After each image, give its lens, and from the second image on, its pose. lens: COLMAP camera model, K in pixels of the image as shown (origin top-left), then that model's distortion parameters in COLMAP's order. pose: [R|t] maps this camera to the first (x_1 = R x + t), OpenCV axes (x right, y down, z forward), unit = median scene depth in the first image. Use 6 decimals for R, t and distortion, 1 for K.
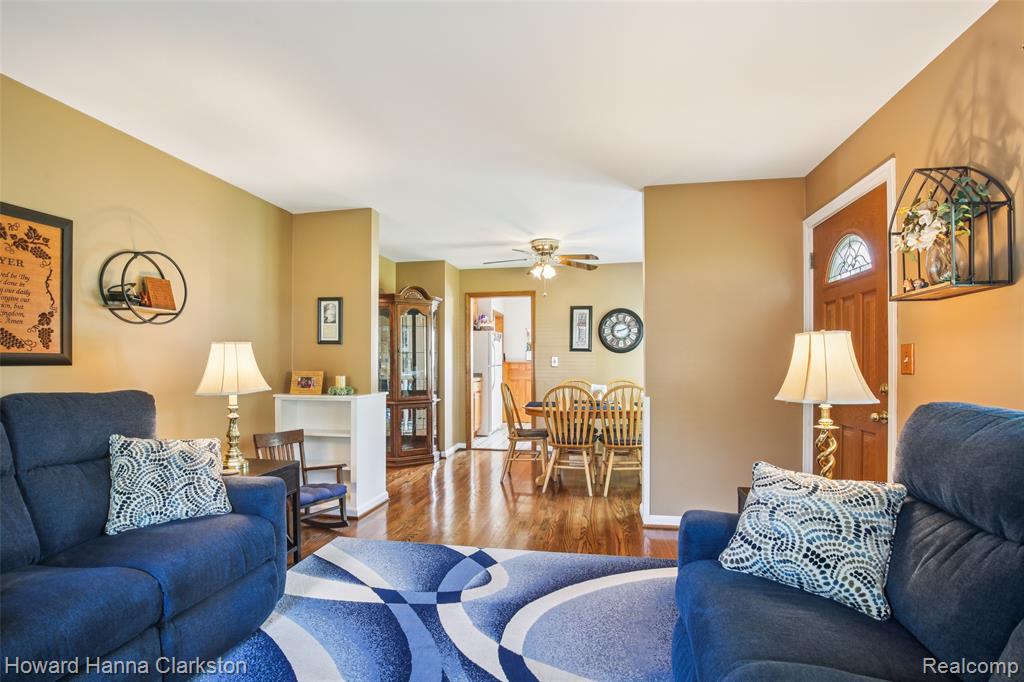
lens RADIAL K [[477.9, 0, 510.5], [0, 477.9, 351.7], [0, 0, 1]] dist [-0.036609, 0.000205]
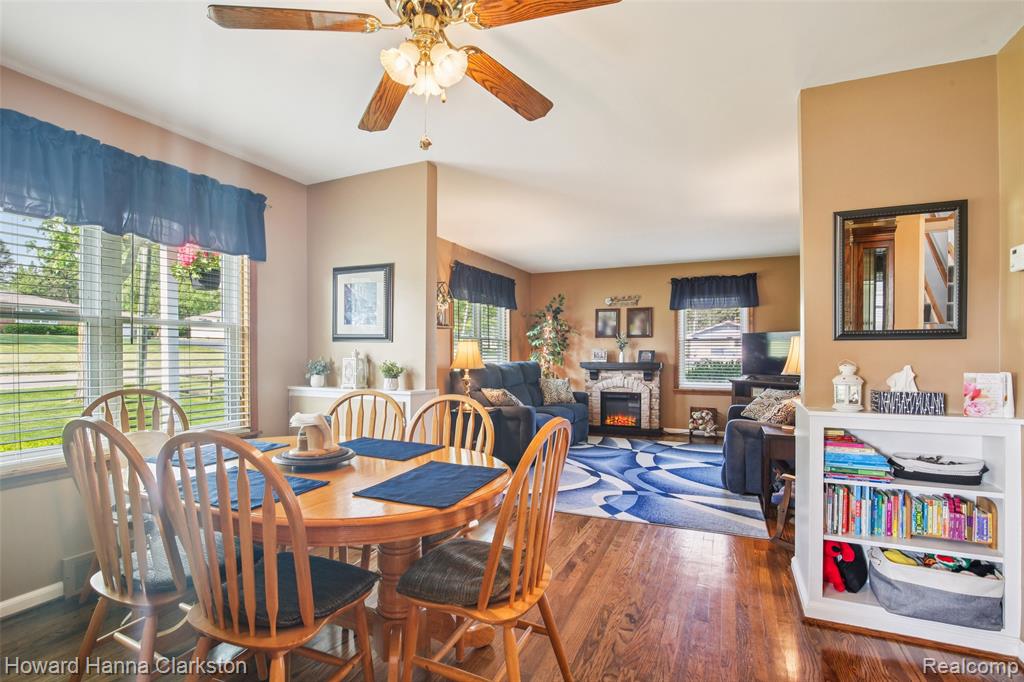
lens RADIAL K [[477.9, 0, 510.5], [0, 477.9, 351.7], [0, 0, 1]] dist [-0.036609, 0.000205]
pose [[-0.973090, 0.003229, 0.230401, -0.105948], [-0.000710, 0.999855, -0.017010, 0.047274], [-0.230423, -0.016716, -0.972947, 2.638194]]
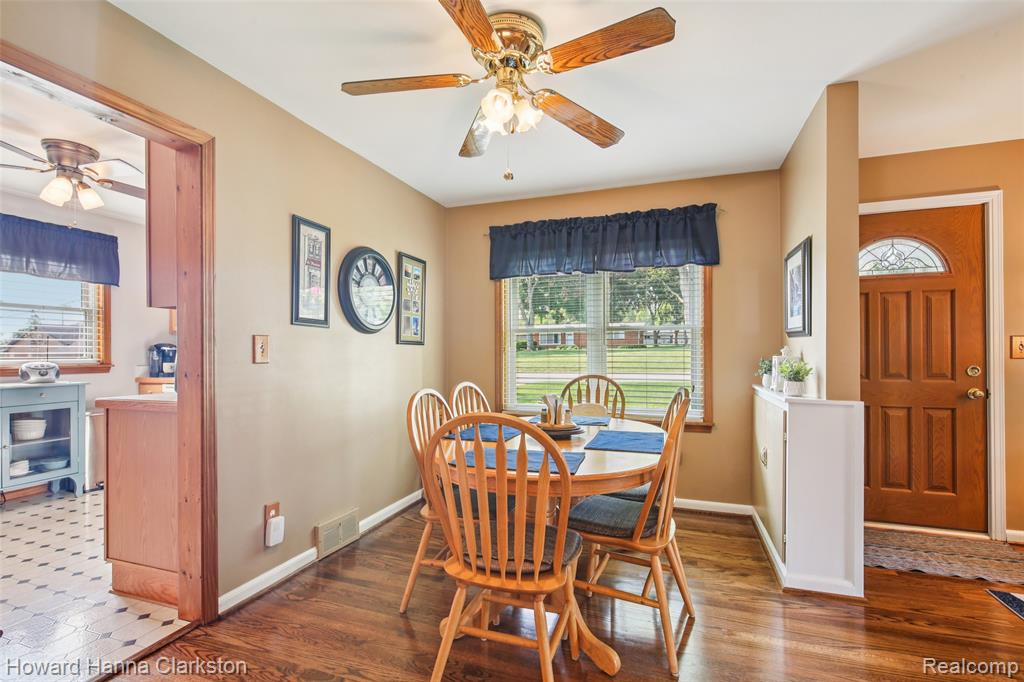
lens RADIAL K [[477.9, 0, 510.5], [0, 477.9, 351.7], [0, 0, 1]] dist [-0.036609, 0.000205]
pose [[0.175841, 0.007583, 0.984389, -0.584526], [-0.015553, 0.999867, -0.004924, 0.048038], [-0.984296, -0.014445, 0.175936, 1.925820]]
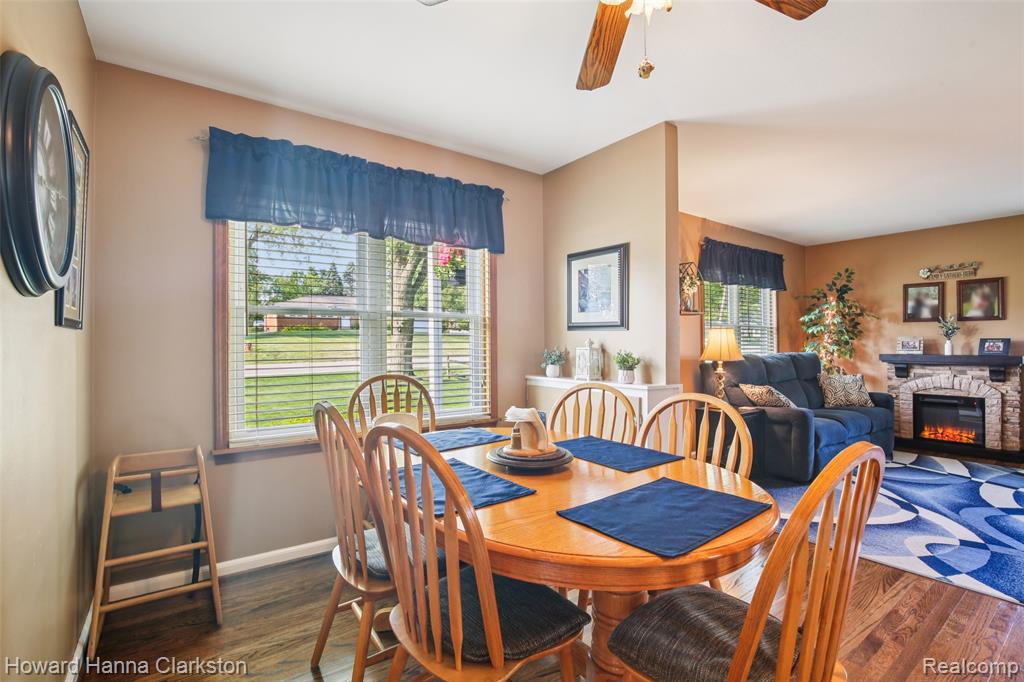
lens RADIAL K [[475.1, 0, 503.7], [0, 475.1, 337.4], [0, 0, 1]] dist [-0.039859, 0.008247]
pose [[-0.723376, 0.012556, 0.690340, -0.076064], [-0.006241, 0.999675, -0.024722, 0.047832], [-0.690426, -0.022192, -0.723063, 2.505270]]
